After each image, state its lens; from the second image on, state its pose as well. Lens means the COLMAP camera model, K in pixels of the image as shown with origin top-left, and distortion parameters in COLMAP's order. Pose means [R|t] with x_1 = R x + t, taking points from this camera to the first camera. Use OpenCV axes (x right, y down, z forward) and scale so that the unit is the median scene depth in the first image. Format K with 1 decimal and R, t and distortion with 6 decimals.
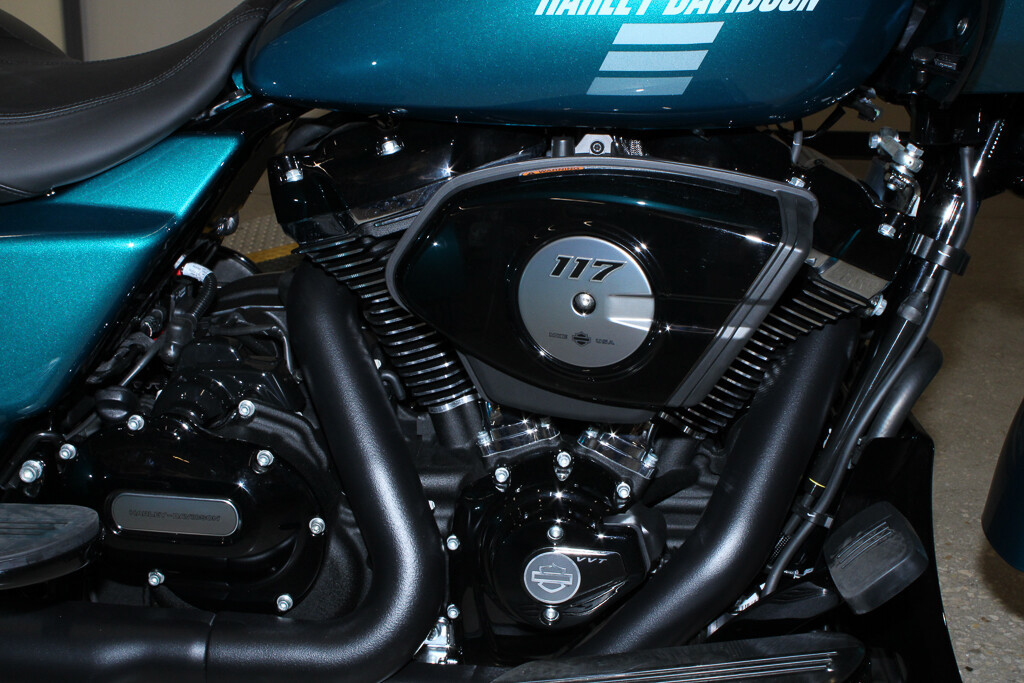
lens RADIAL K [[1468.2, 0, 512.0], [0, 1468.2, 341.5], [0, 0, 1]] dist [-0.089388, 0.019577]
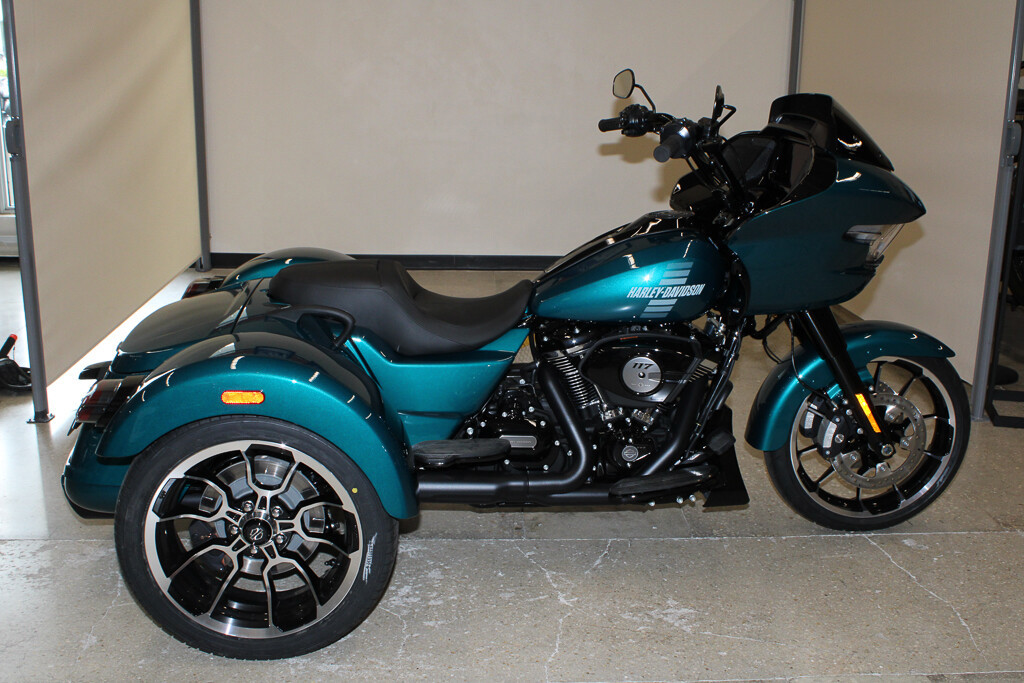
lens RADIAL K [[1082.8, 0, 512.0], [0, 1082.8, 341.5], [0, 0, 1]] dist [-0.116826, 0.125975]
pose [[0.990451, -0.033298, 0.133782, -0.613096], [0.037374, 0.998907, -0.028069, -0.045158], [-0.132701, 0.032801, 0.990613, -1.590181]]
